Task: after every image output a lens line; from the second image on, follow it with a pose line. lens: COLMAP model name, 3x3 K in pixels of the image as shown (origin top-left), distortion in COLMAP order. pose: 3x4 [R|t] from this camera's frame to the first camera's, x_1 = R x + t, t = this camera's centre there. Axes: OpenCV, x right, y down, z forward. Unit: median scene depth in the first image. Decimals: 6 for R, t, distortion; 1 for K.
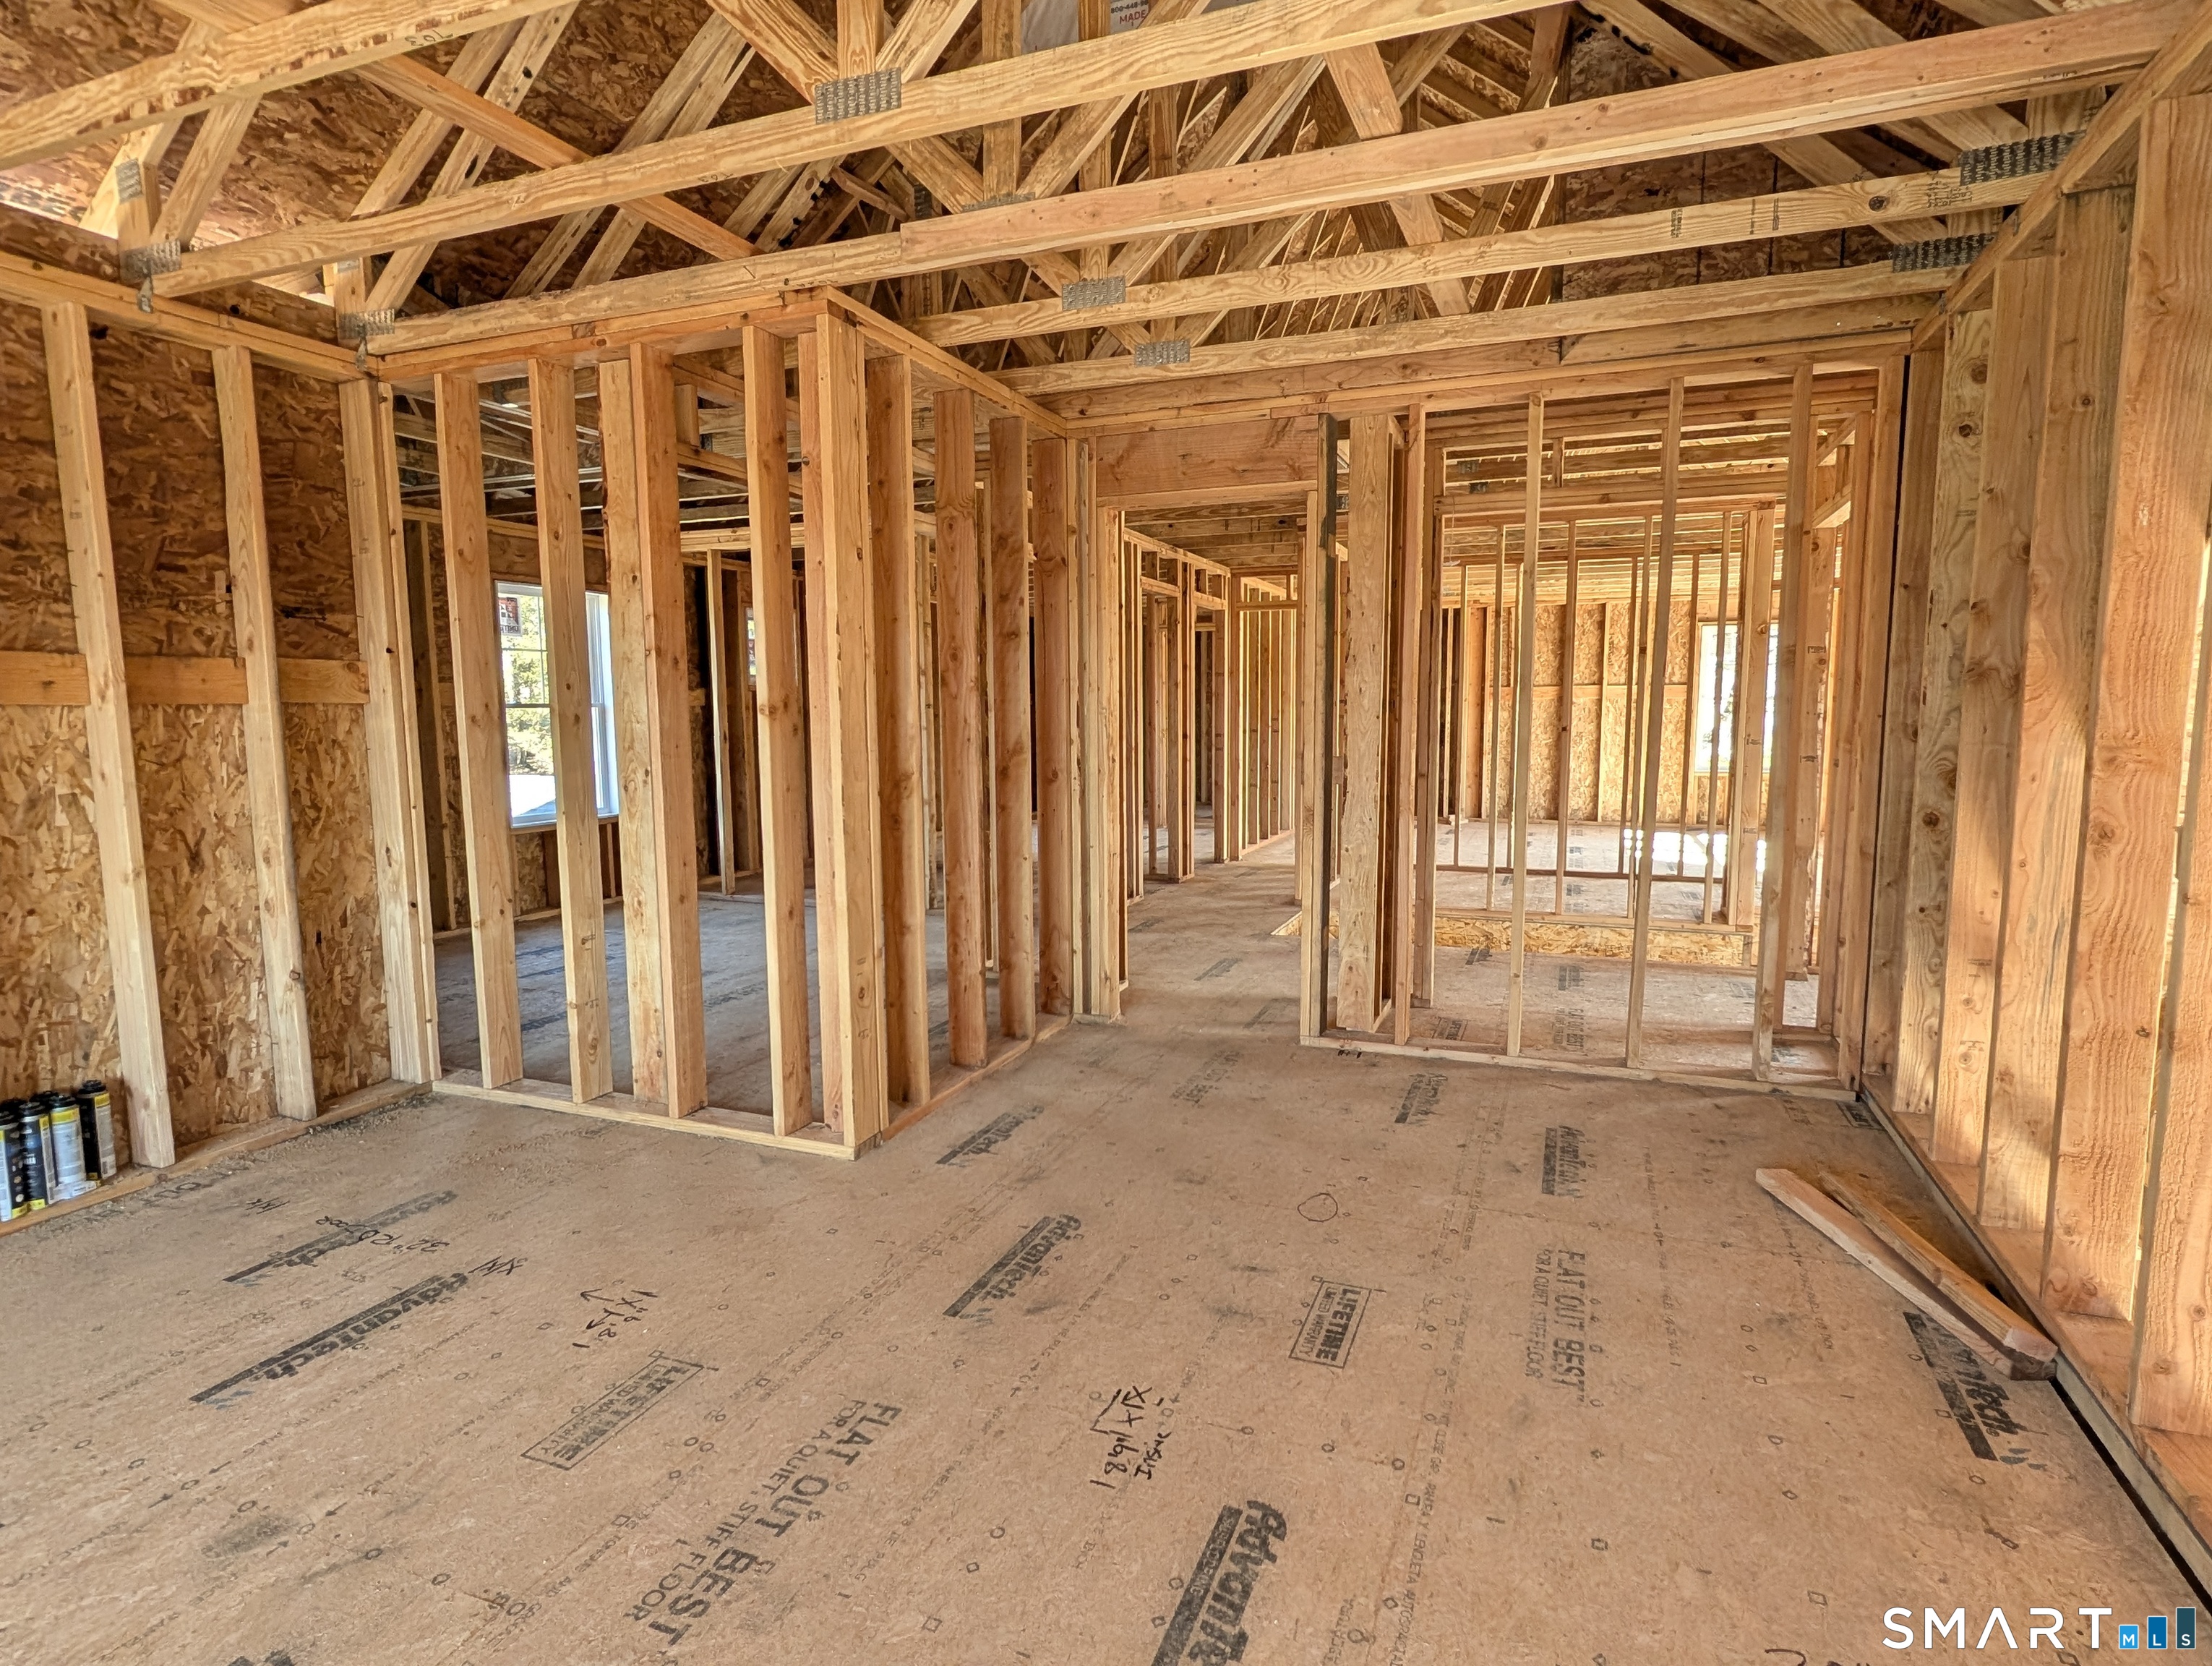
lens RADIAL K [[1169.1, 0, 1115.2], [0, 1169.1, 844.7], [0, 0, 1]] dist [-0.000736, -0.000801]
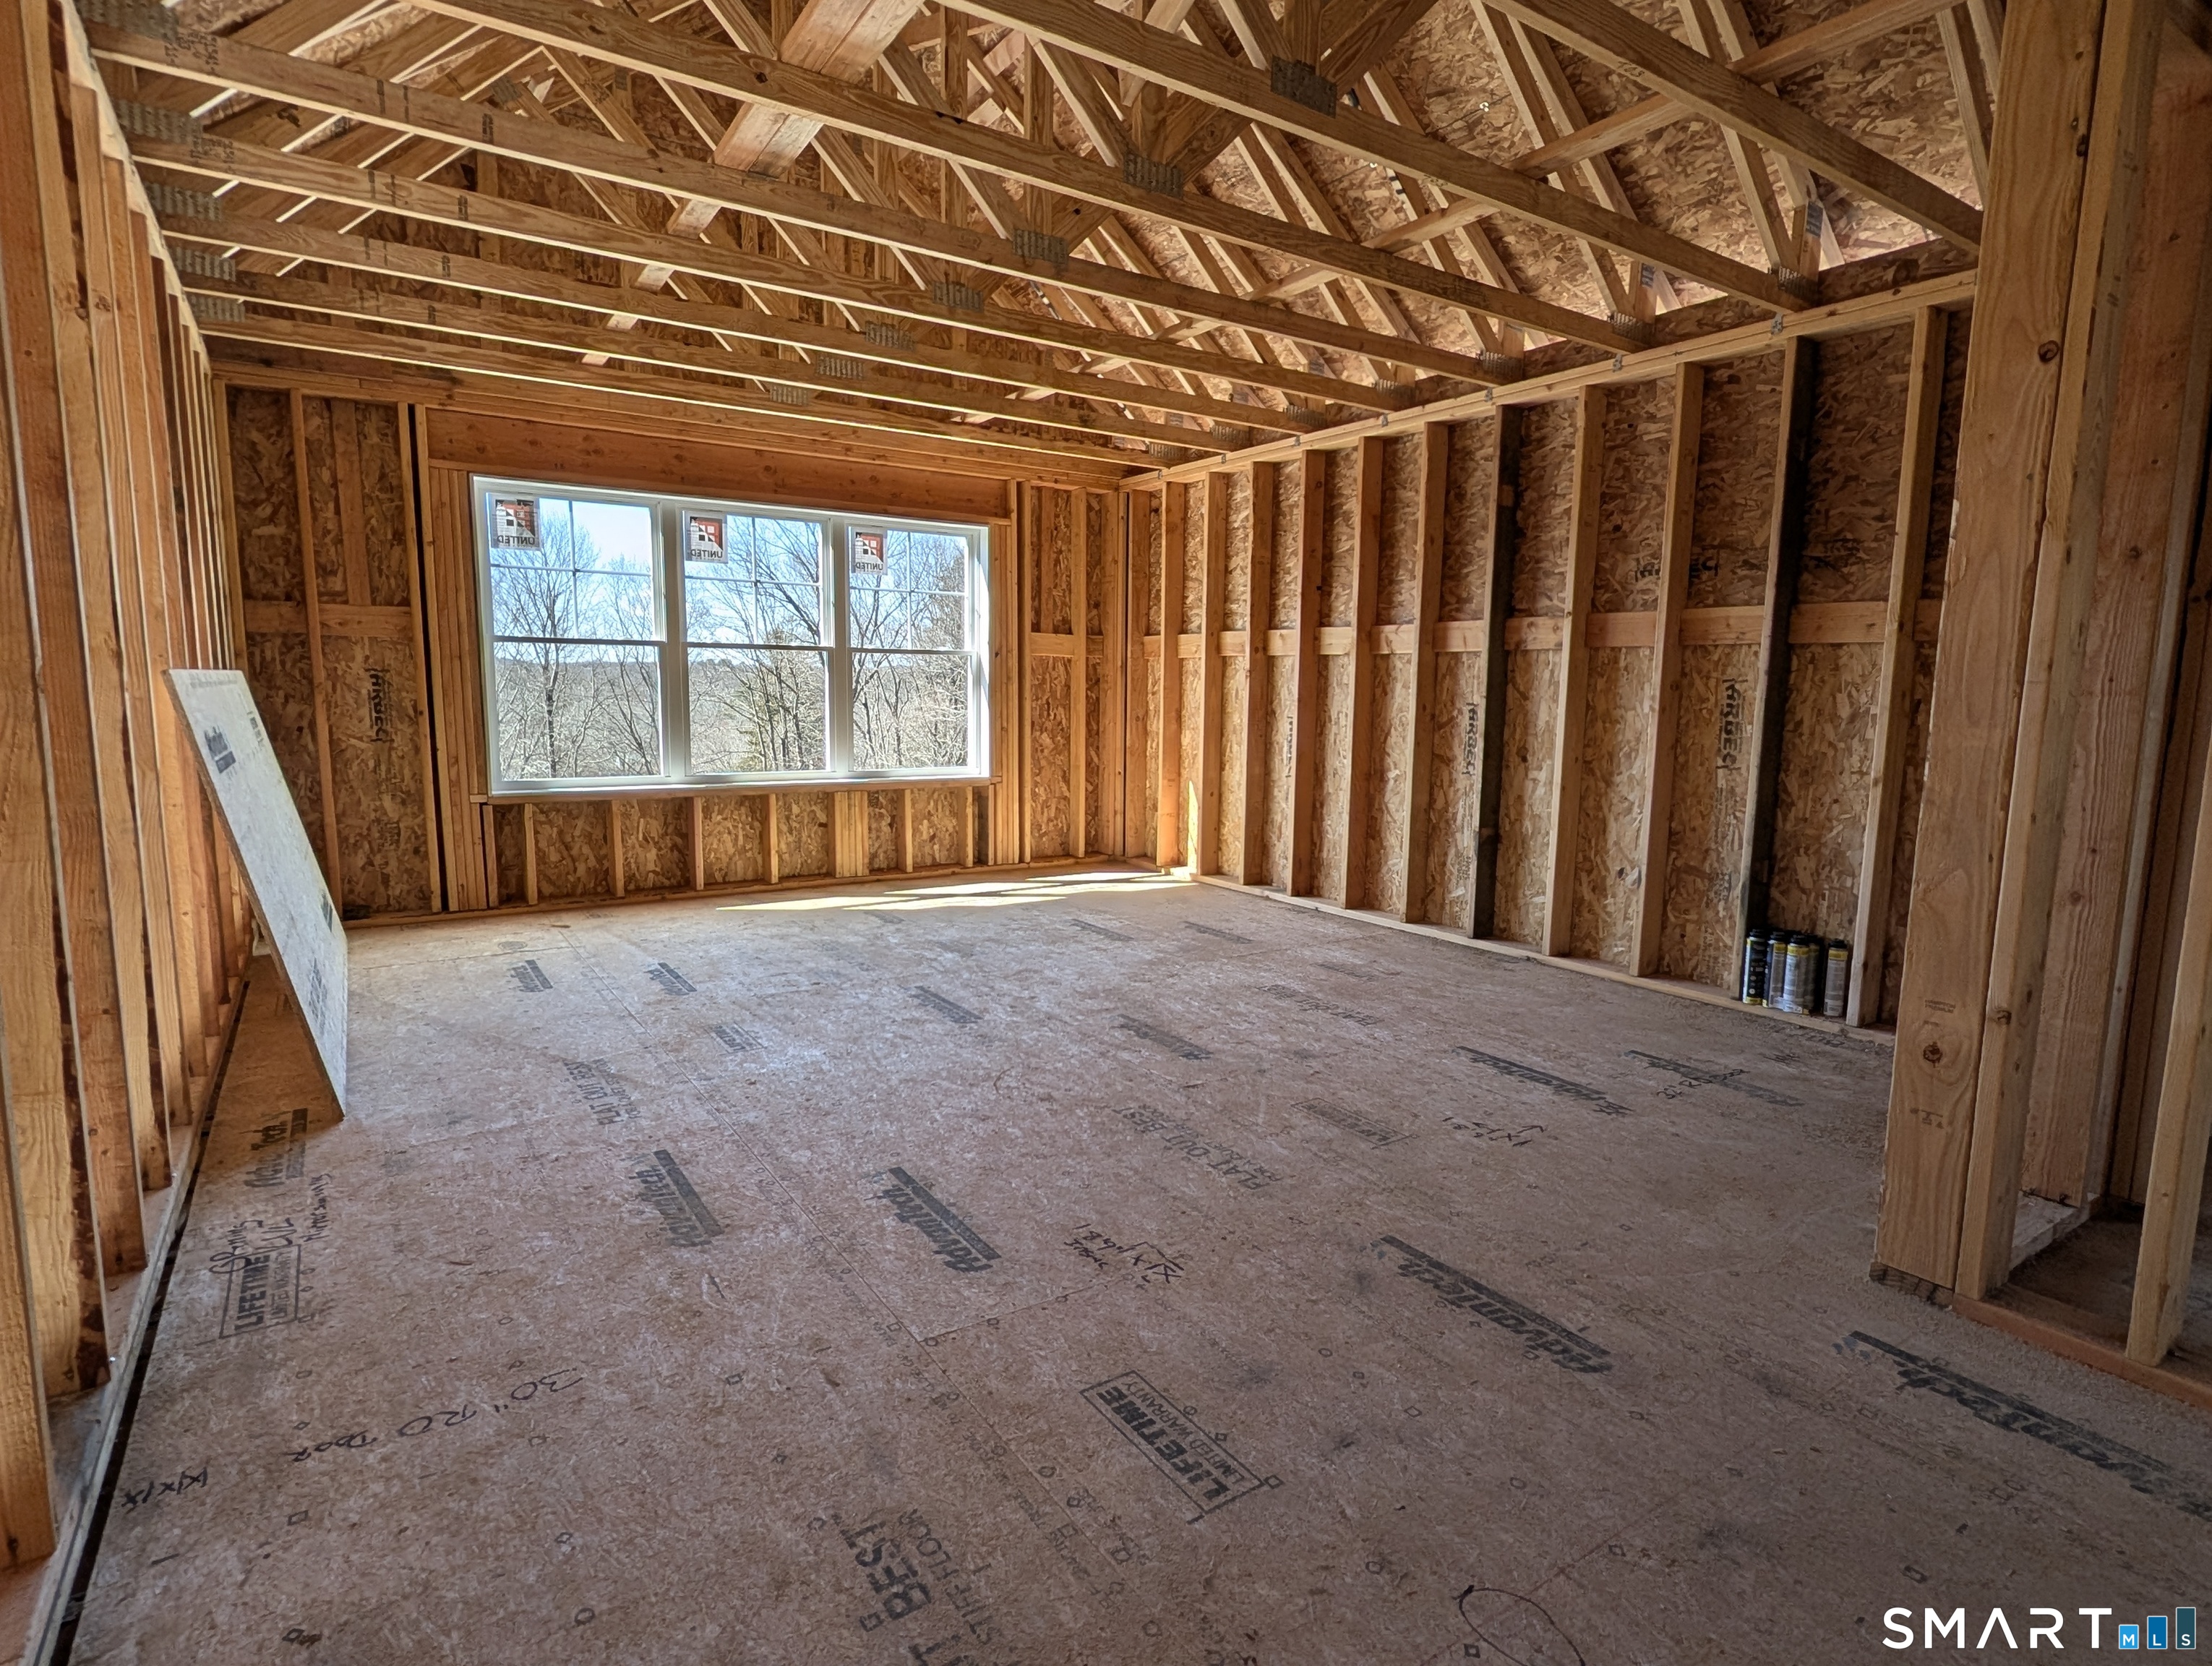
lens RADIAL K [[1169.1, 0, 1115.2], [0, 1169.1, 844.7], [0, 0, 1]] dist [-0.000736, -0.000801]
pose [[-0.571831, 0.108845, -0.813118, 0.667092], [-0.106941, 0.972812, 0.205429, -0.084275], [0.813371, 0.204427, -0.544644, 1.143212]]
